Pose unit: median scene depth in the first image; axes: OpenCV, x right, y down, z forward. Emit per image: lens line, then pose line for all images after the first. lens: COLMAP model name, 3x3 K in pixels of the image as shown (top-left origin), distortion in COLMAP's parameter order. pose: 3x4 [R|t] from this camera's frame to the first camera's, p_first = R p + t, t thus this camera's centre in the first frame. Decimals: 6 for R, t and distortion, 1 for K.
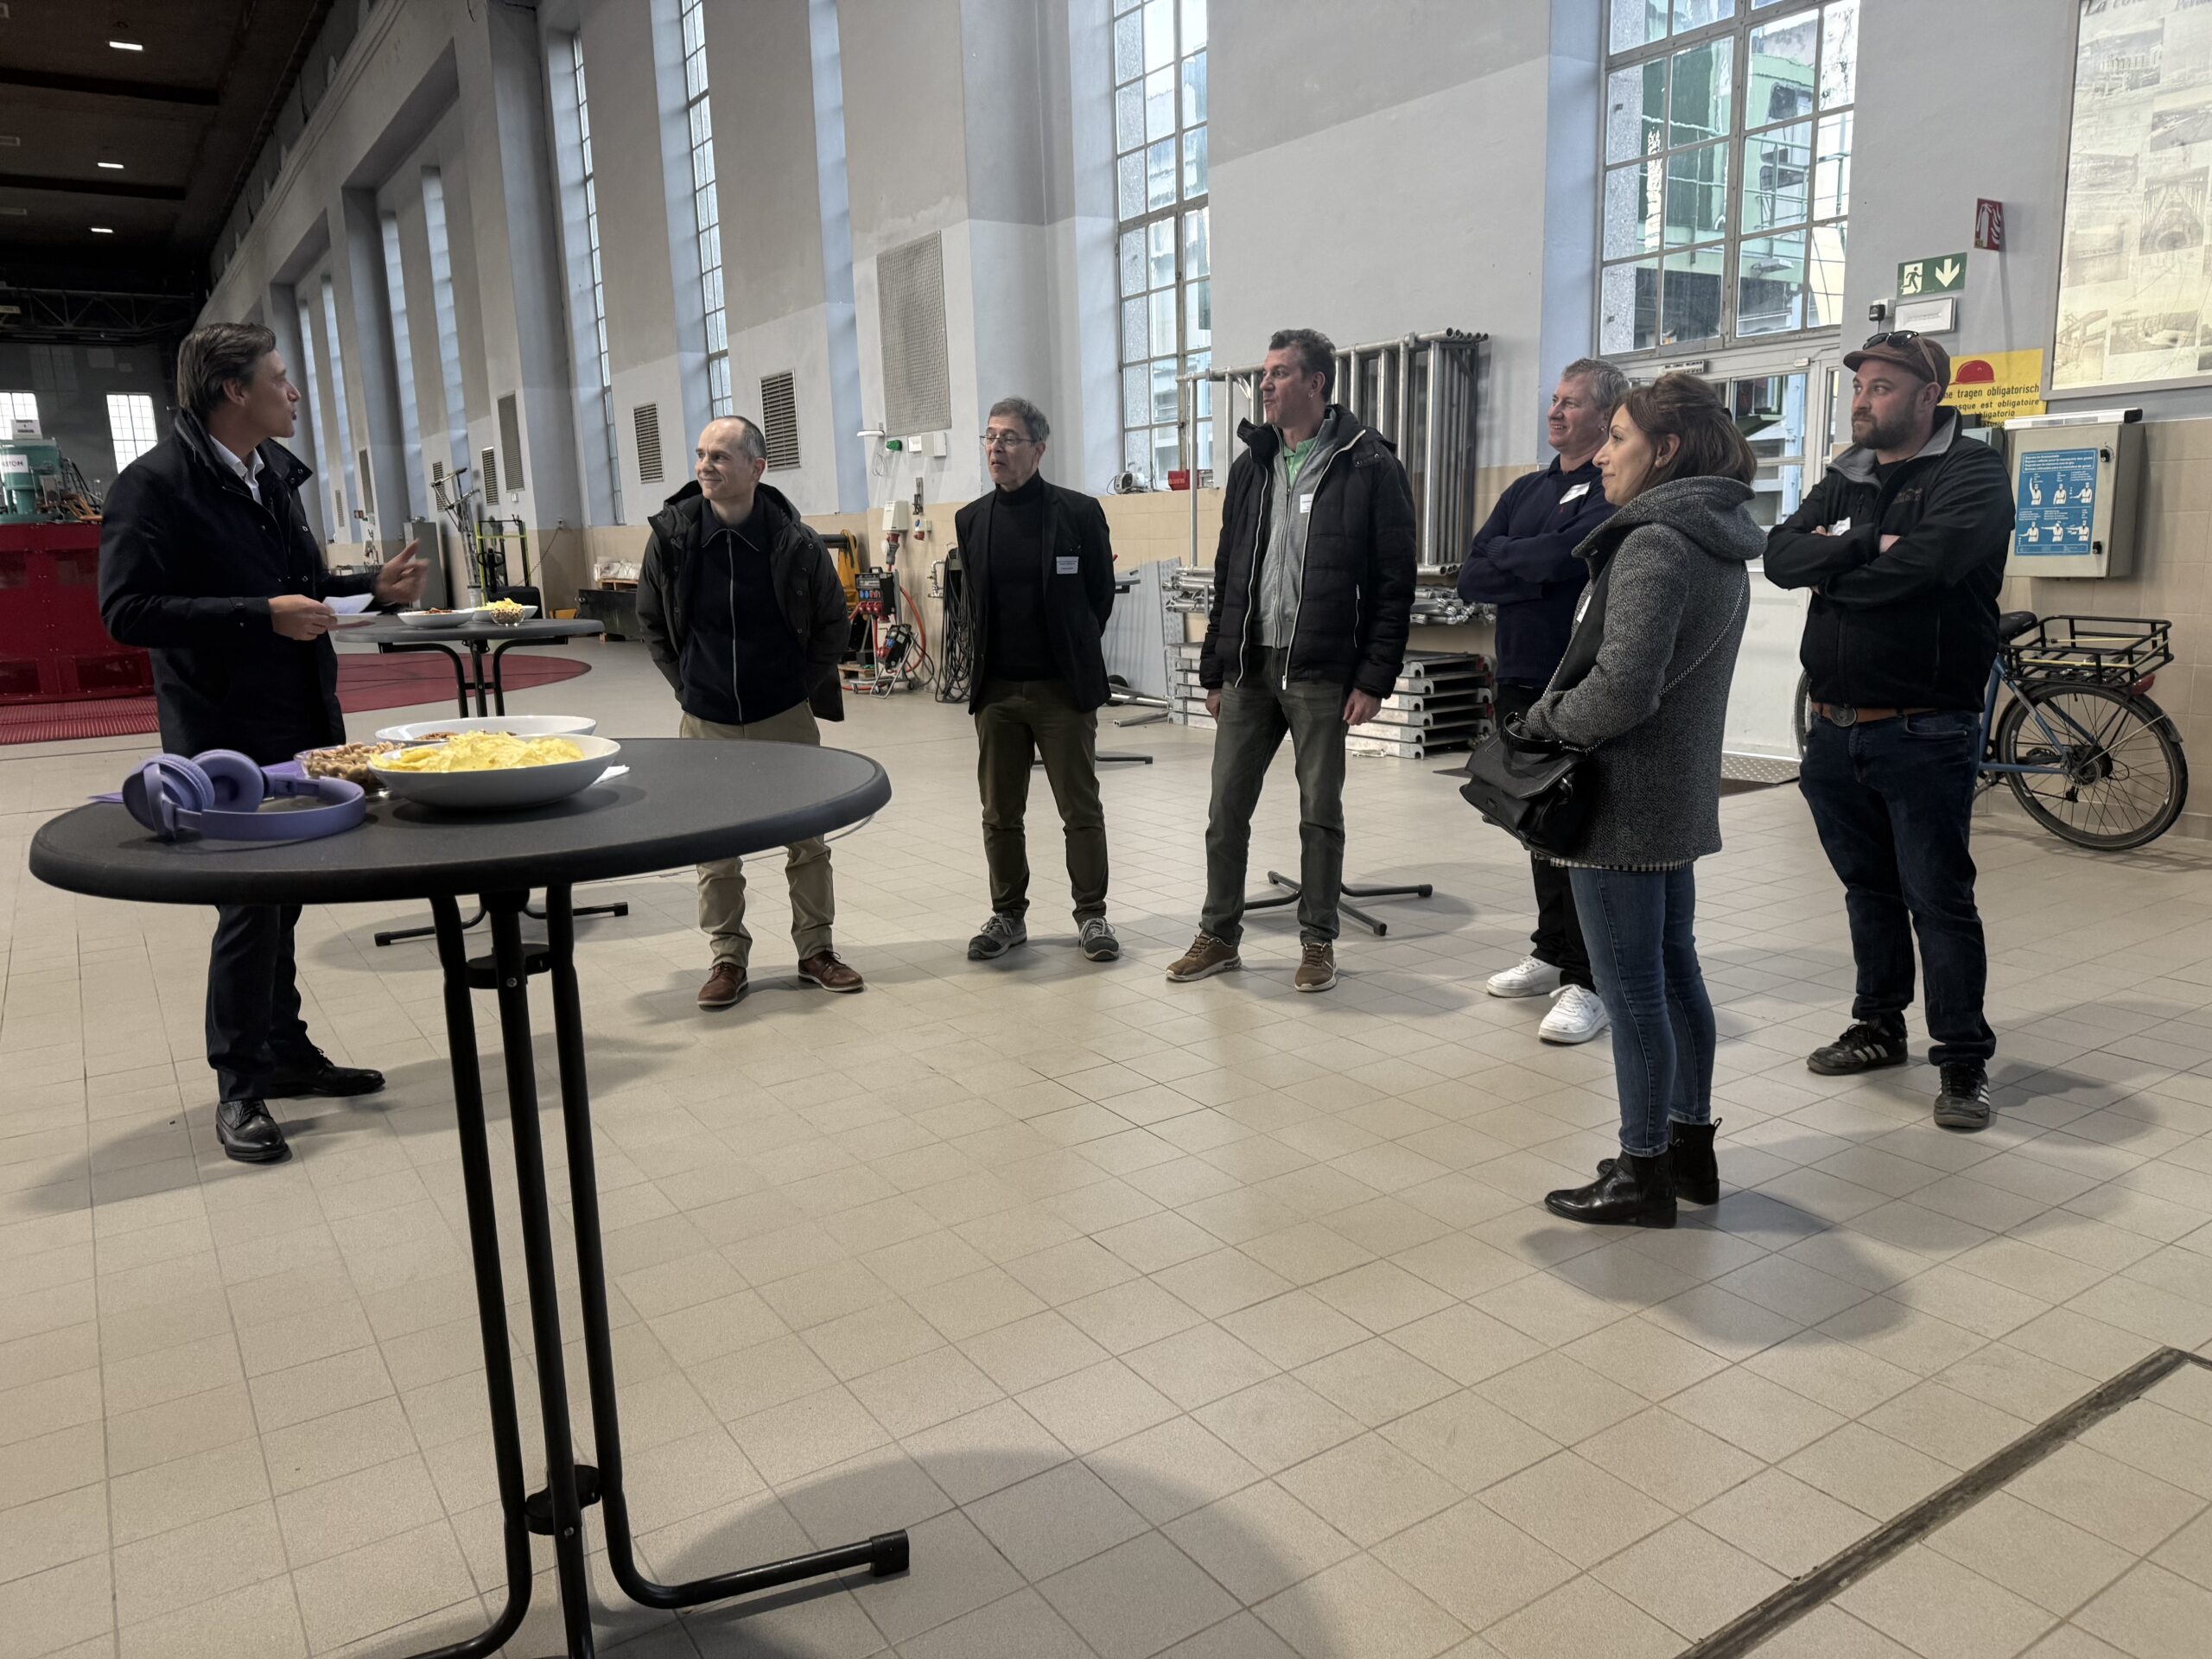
lens RADIAL K [[1571.8, 0, 1104.3], [0, 1571.8, 833.2], [0, 0, 1]] dist [0.003833, -0.002288]
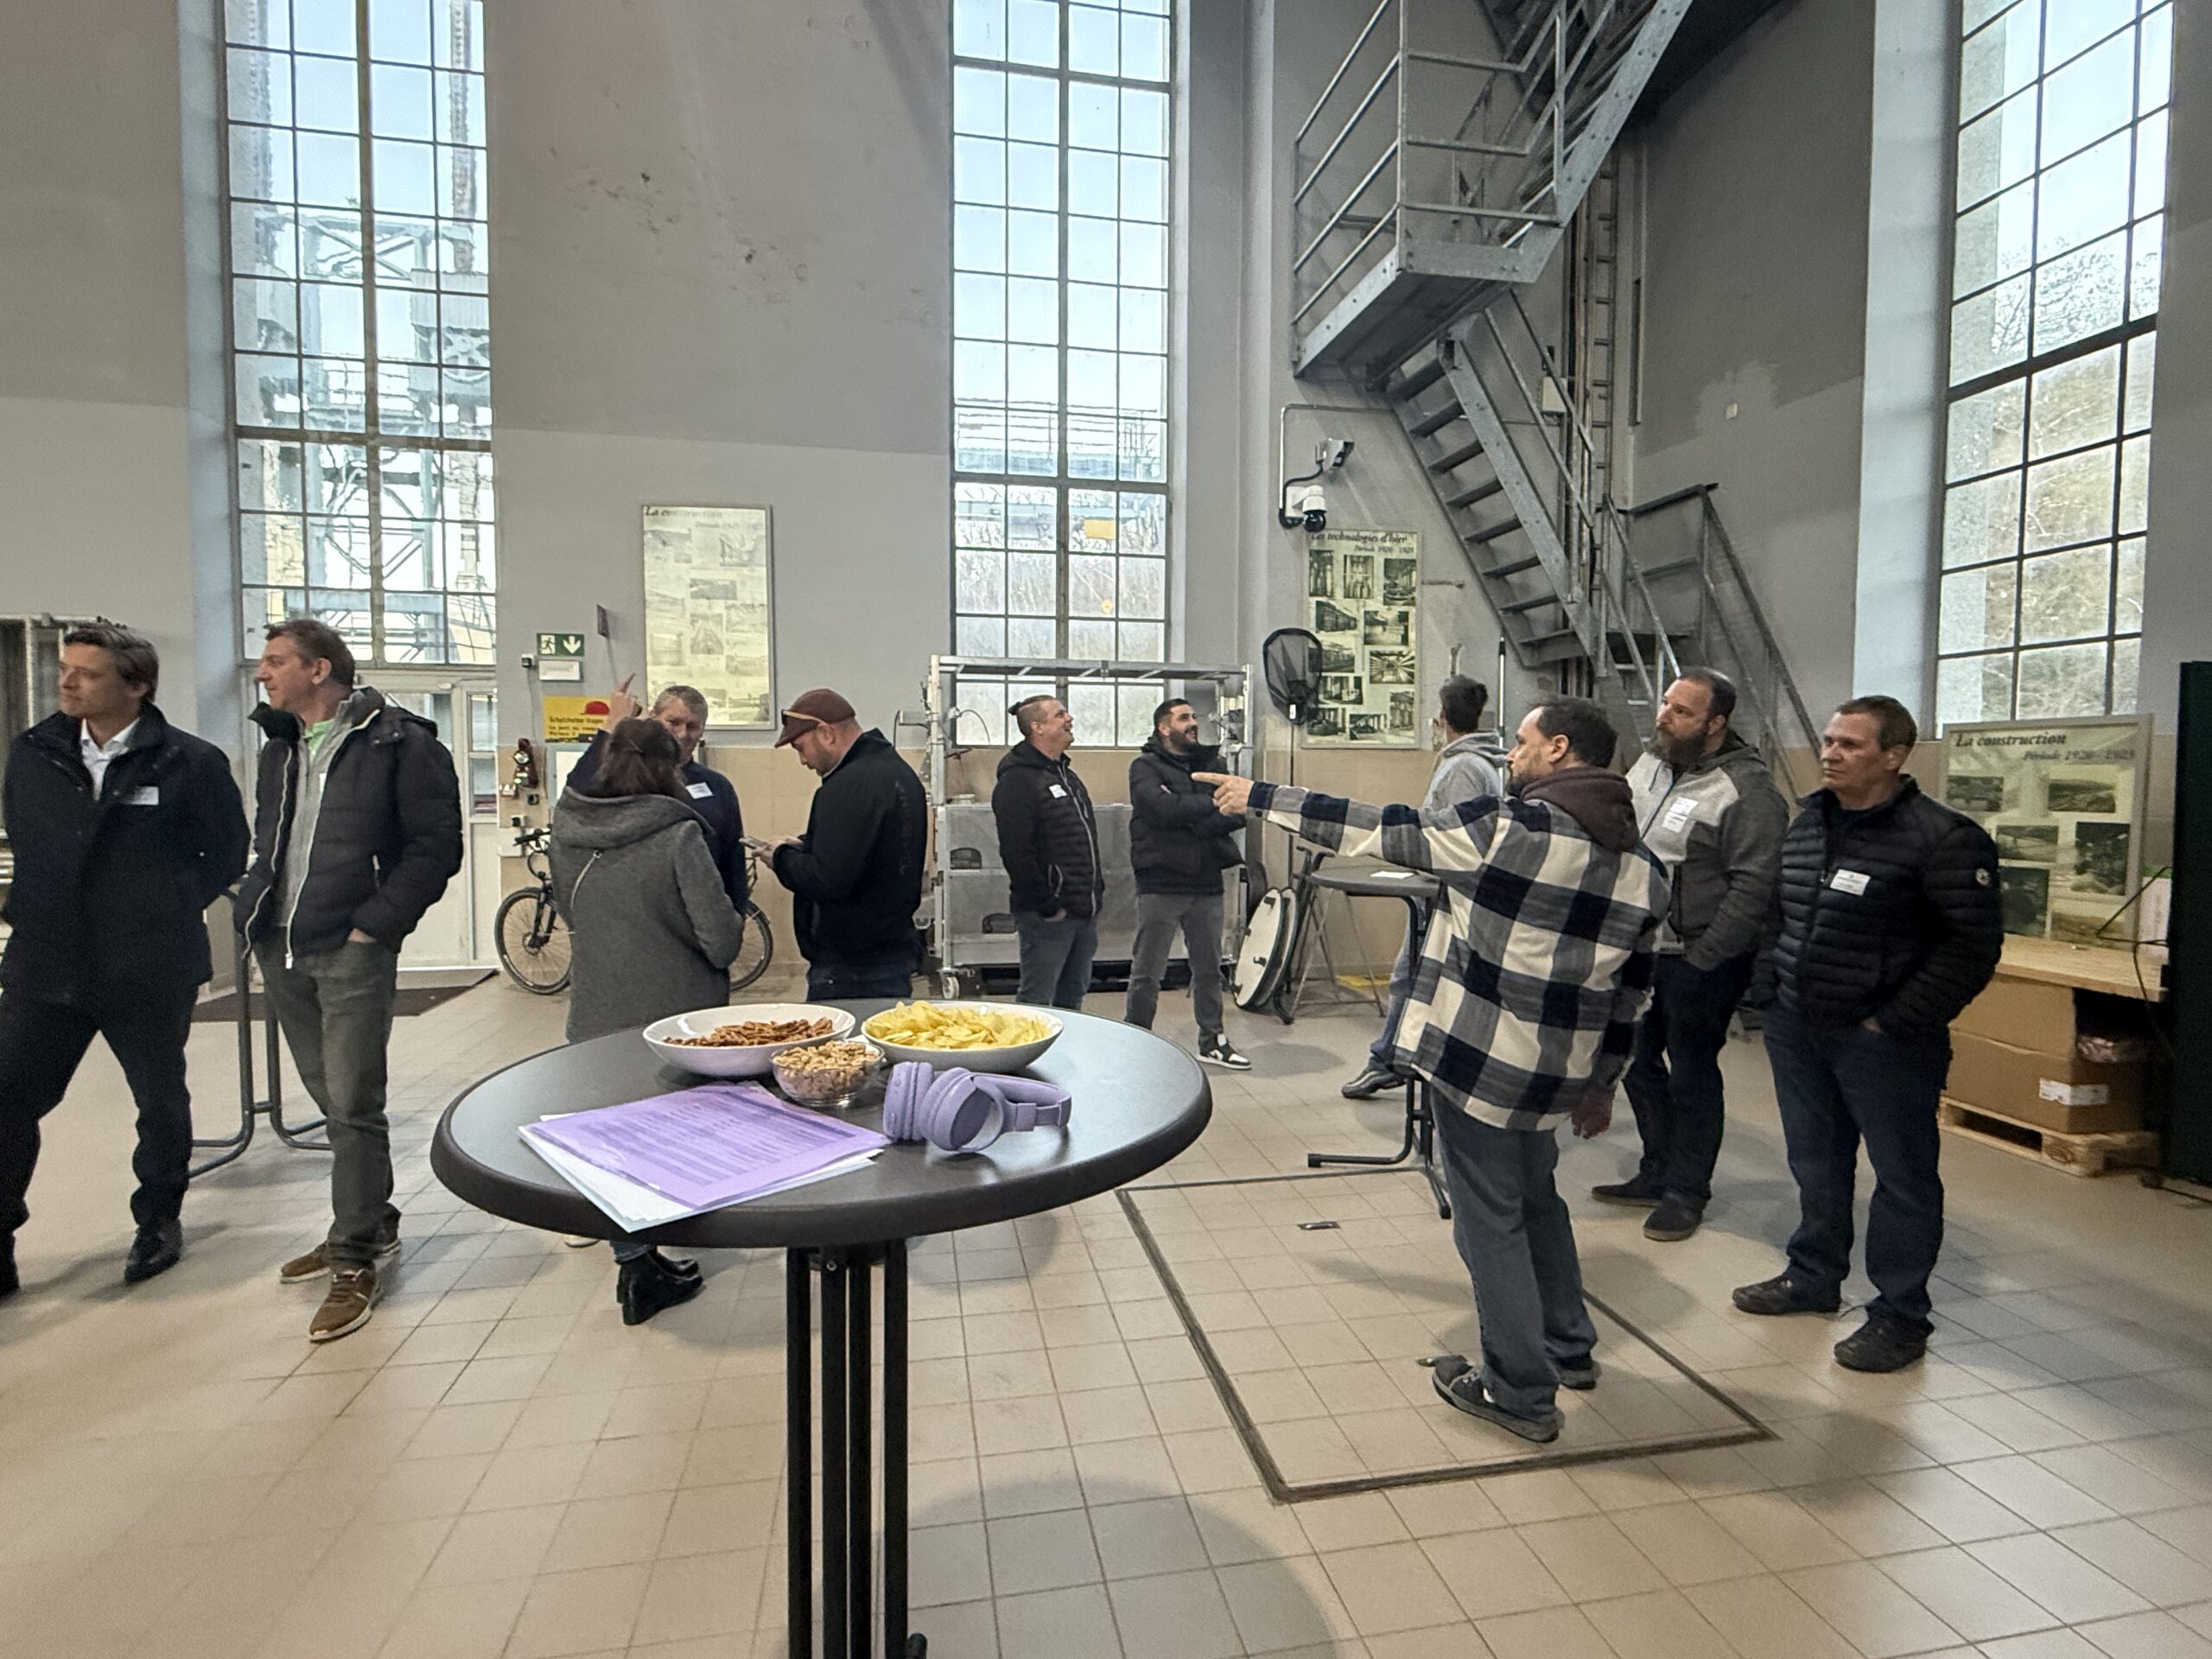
lens RADIAL K [[1079.9, 0, 1101.1], [0, 1079.9, 829.5], [0, 0, 1]] dist [-0.002484, -0.000347]
pose [[0.383391, -0.010296, 0.923529, -0.279558], [0.160251, 0.985513, -0.055539, -0.032122], [-0.909577, 0.169290, 0.379486, 0.152746]]
